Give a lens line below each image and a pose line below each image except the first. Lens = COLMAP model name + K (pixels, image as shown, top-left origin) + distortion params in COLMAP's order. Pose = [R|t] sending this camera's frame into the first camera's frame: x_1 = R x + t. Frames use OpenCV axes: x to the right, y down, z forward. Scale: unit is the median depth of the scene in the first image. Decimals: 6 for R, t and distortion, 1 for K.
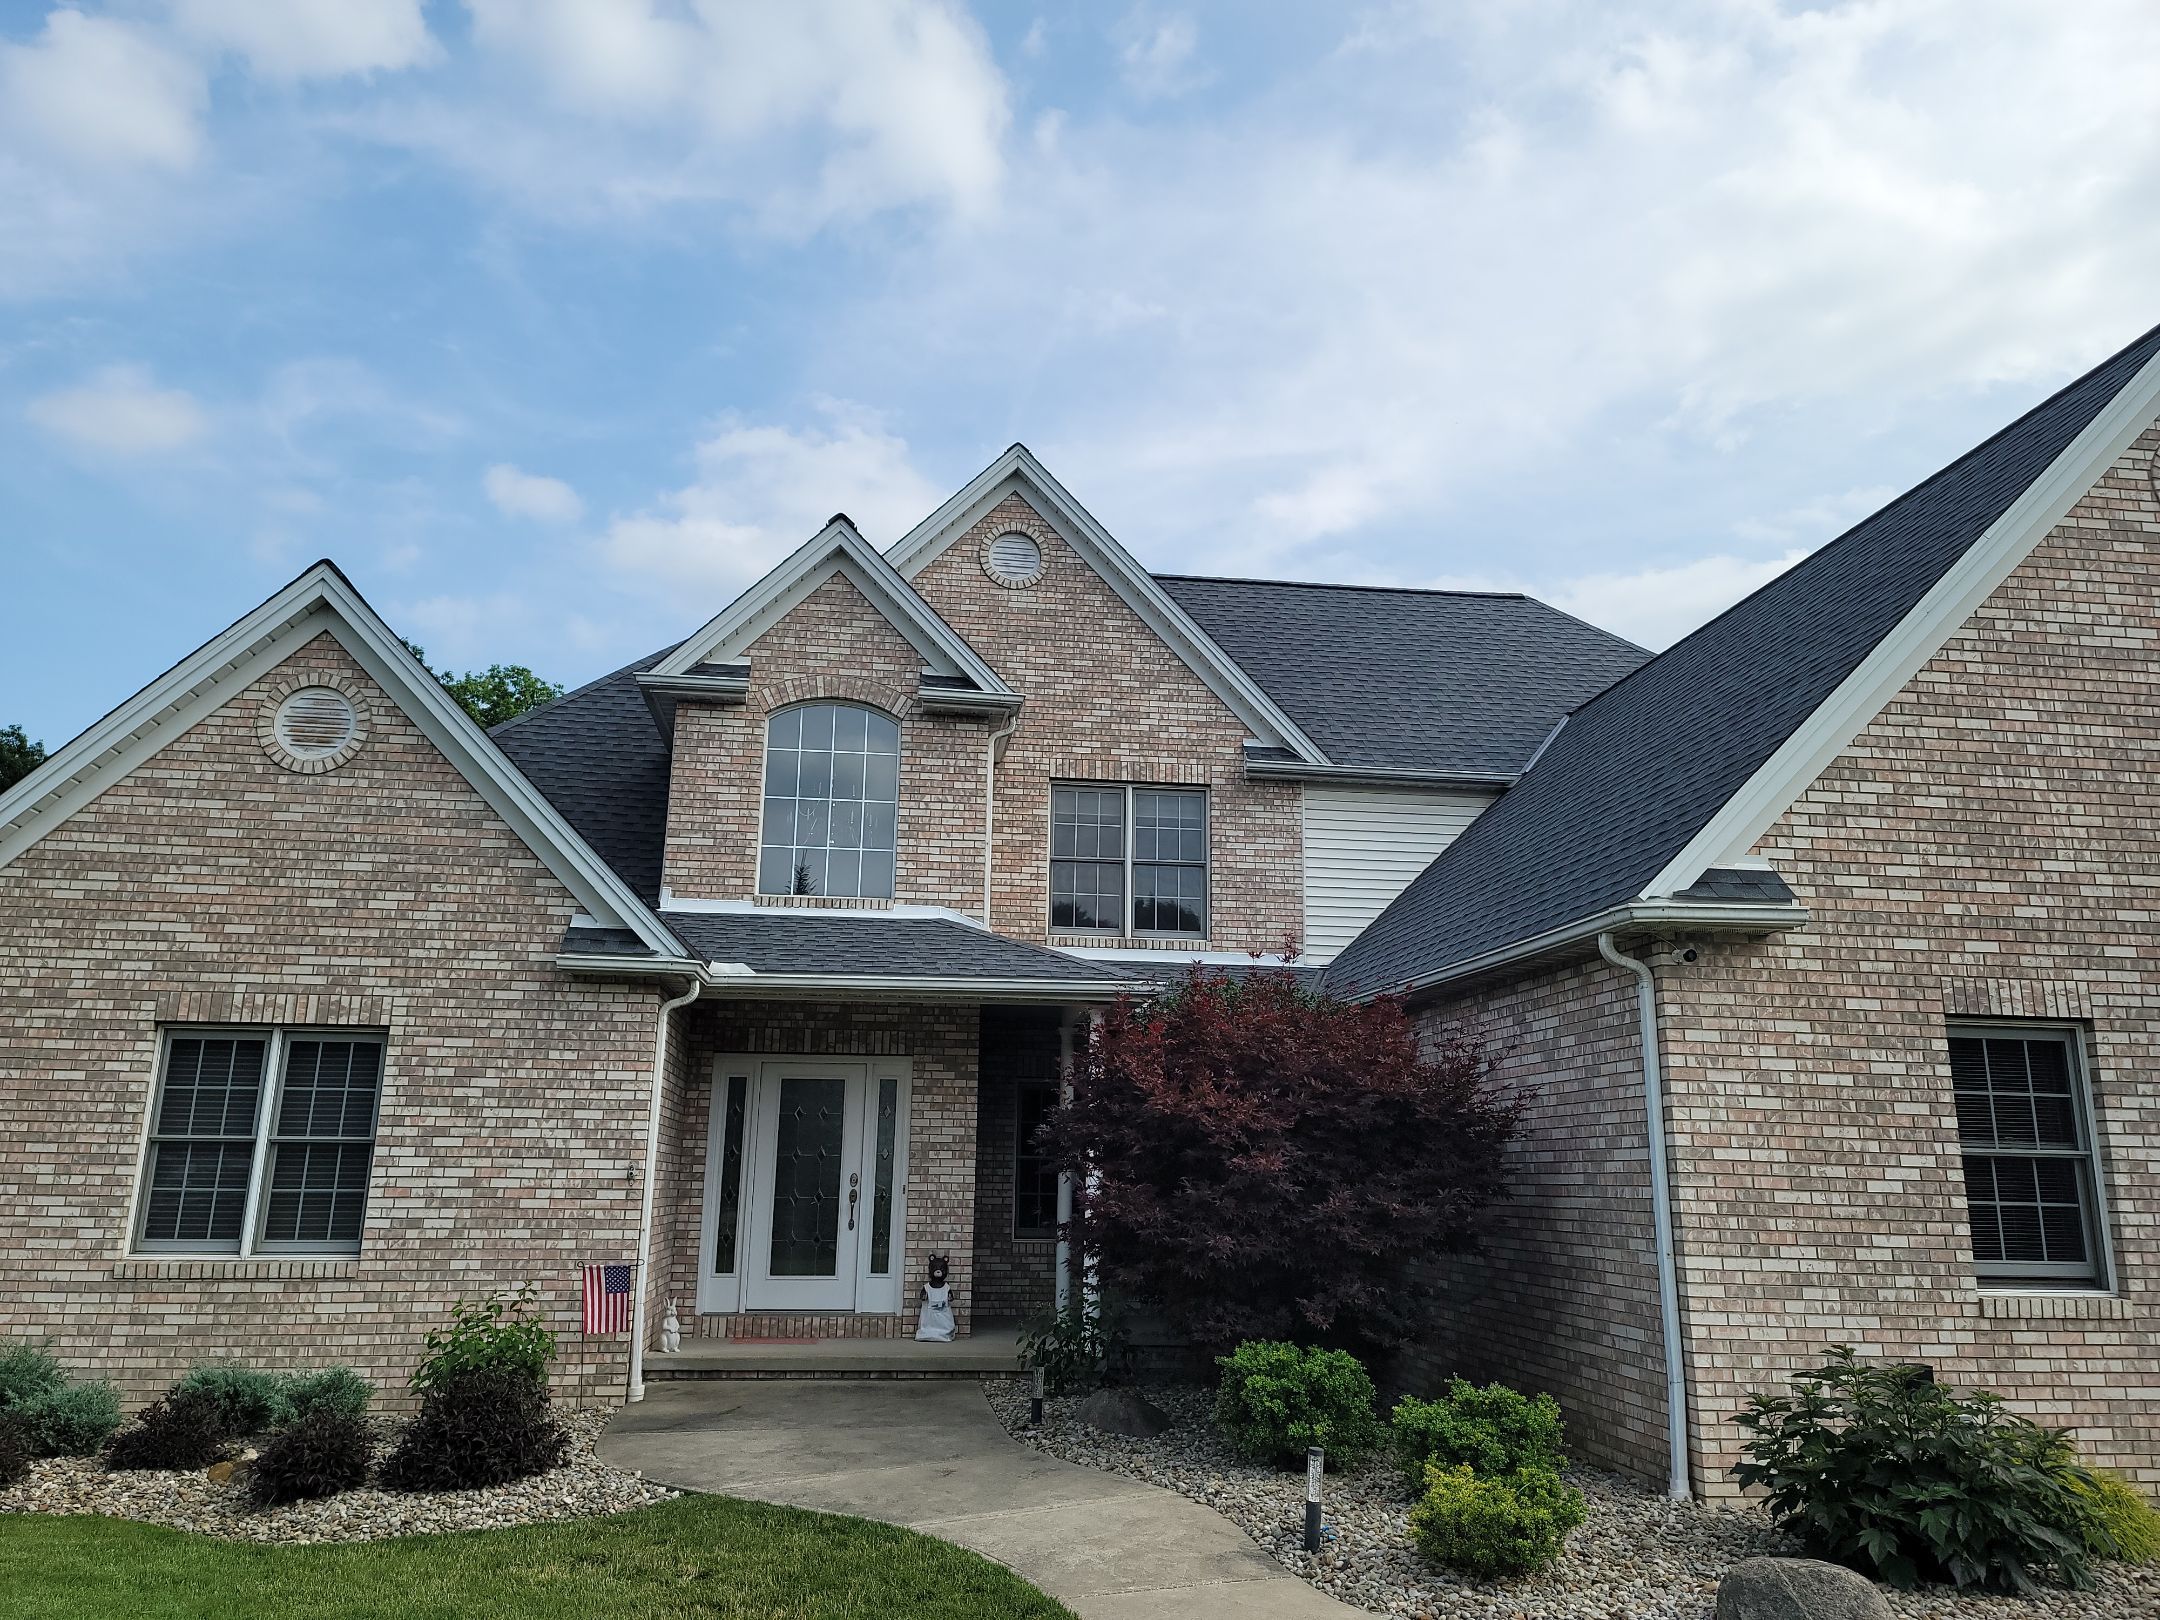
lens RADIAL K [[1578.2, 0, 1066.3], [0, 1578.2, 800.7], [0, 0, 1]] dist [0.067083, -0.051254]
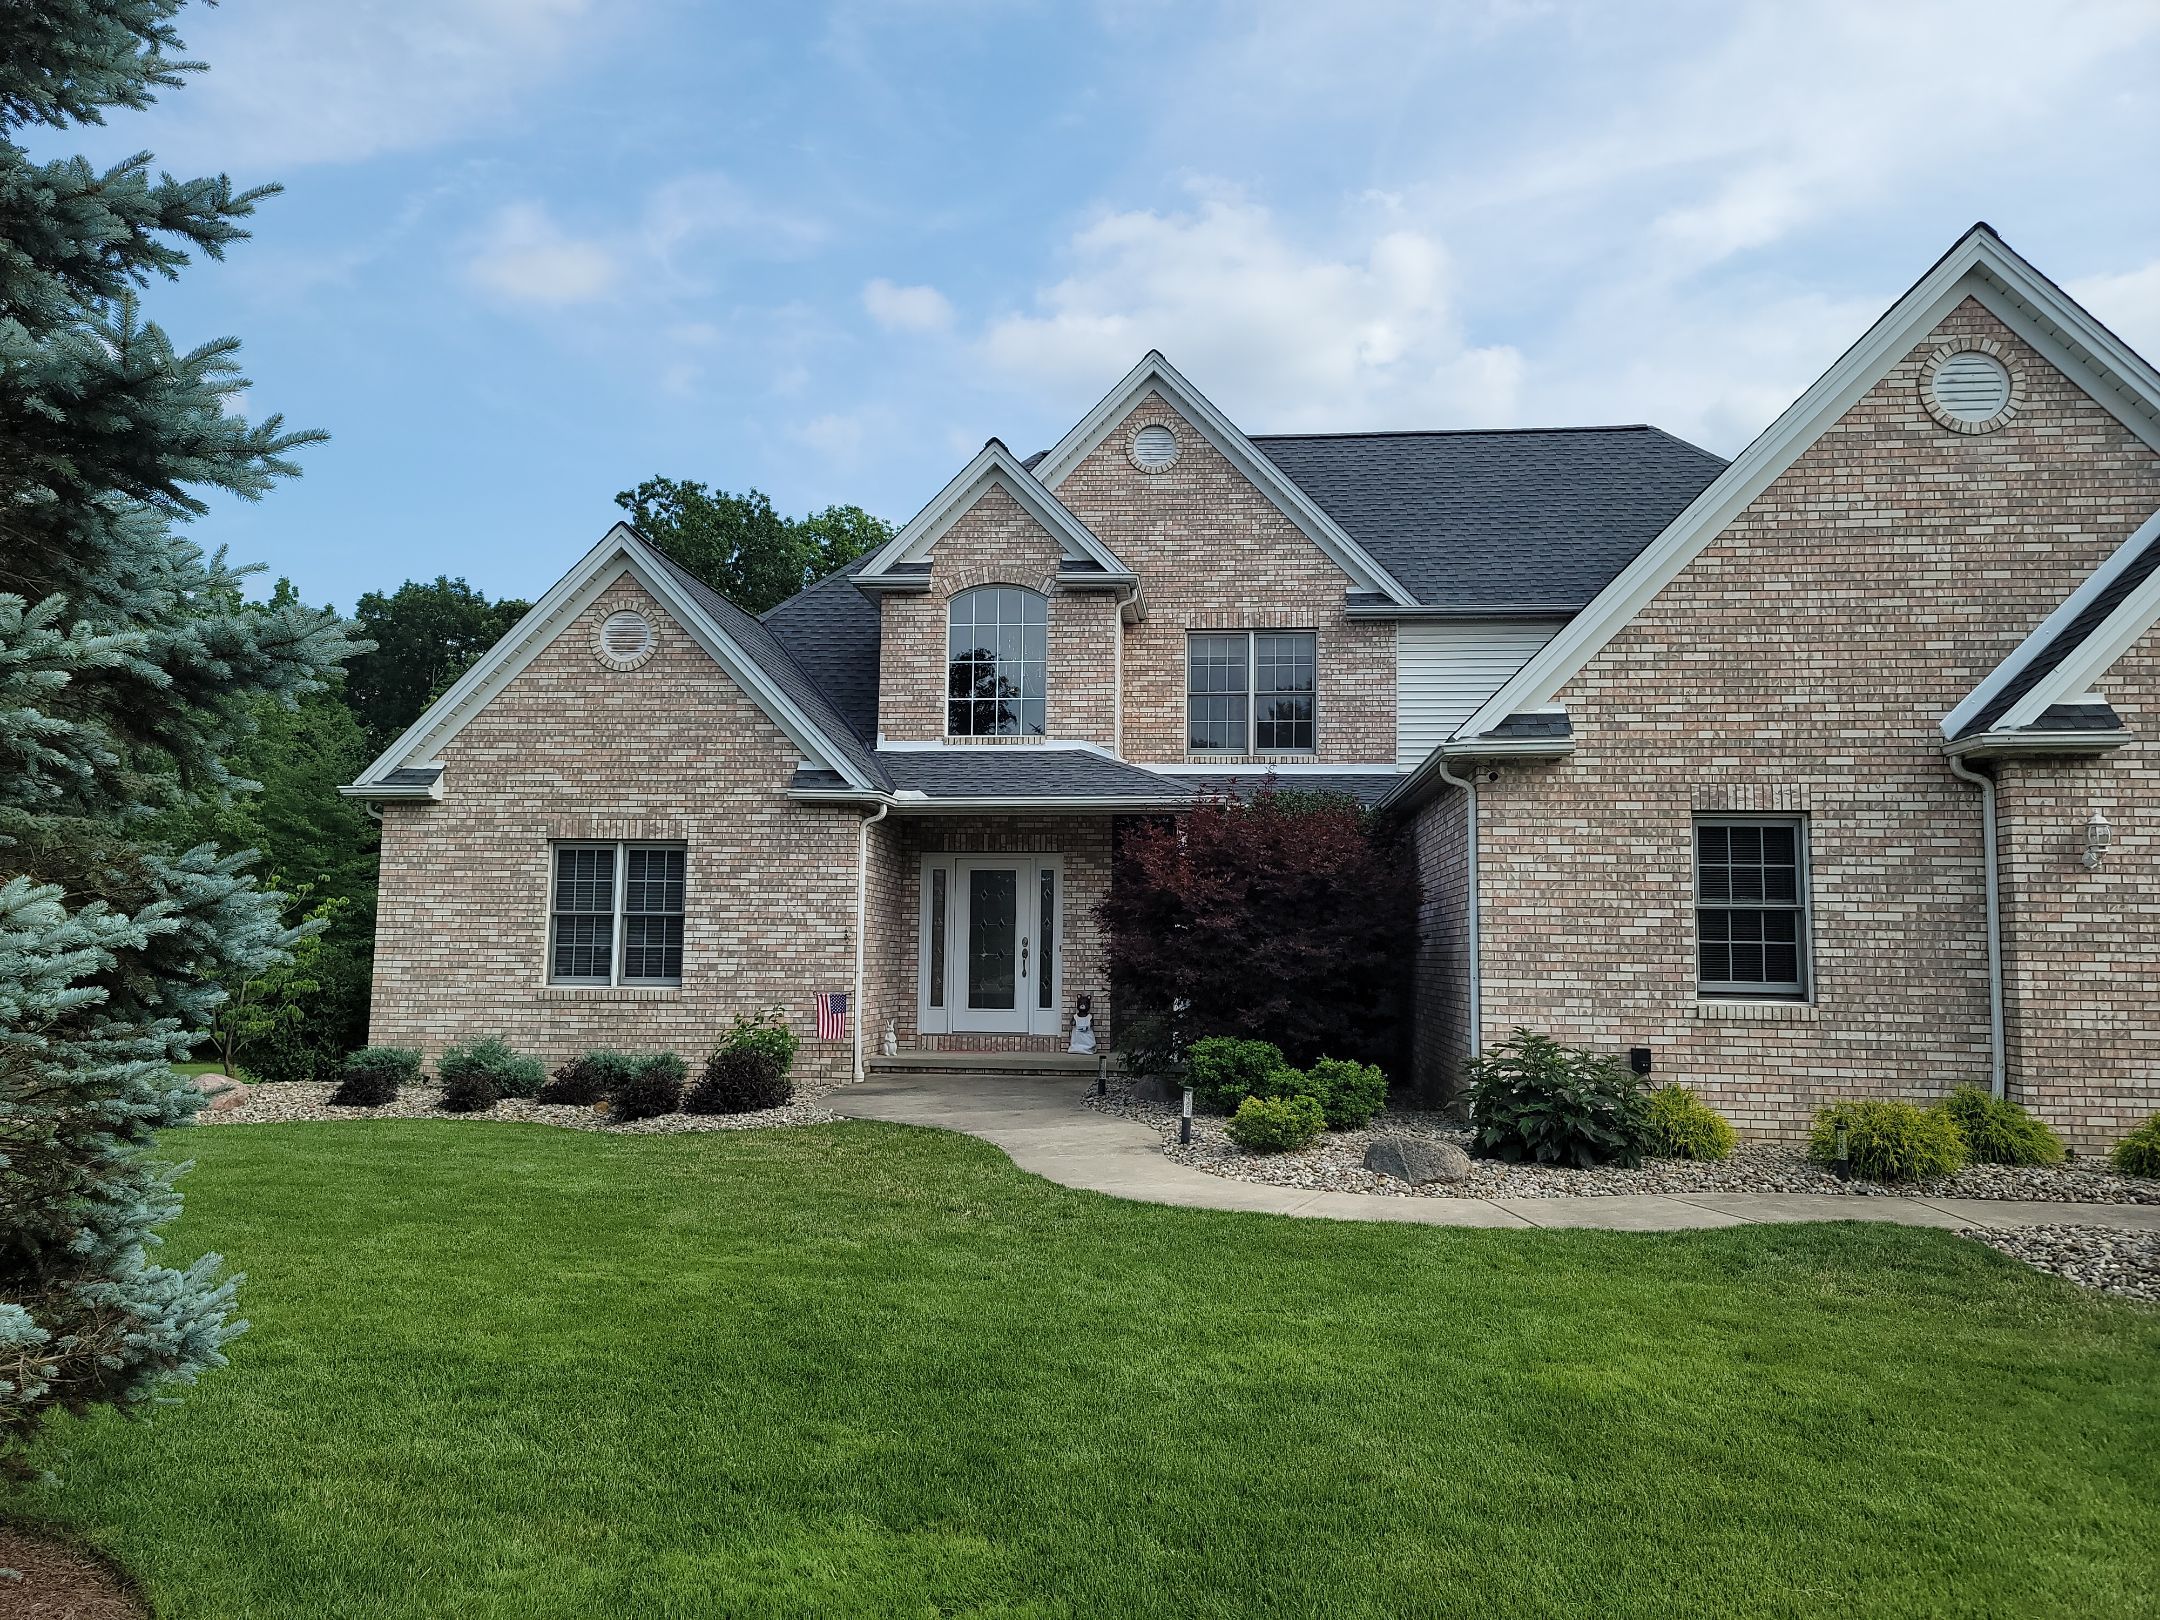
lens RADIAL K [[1578.2, 0, 1087.6], [0, 1578.2, 806.7], [0, 0, 1]] dist [0.067083, -0.051254]
pose [[0.976567, -0.025090, -0.213746, 0.266887], [0.054083, 0.989920, 0.130894, -0.064991], [0.208308, -0.139387, 0.968080, -0.365365]]
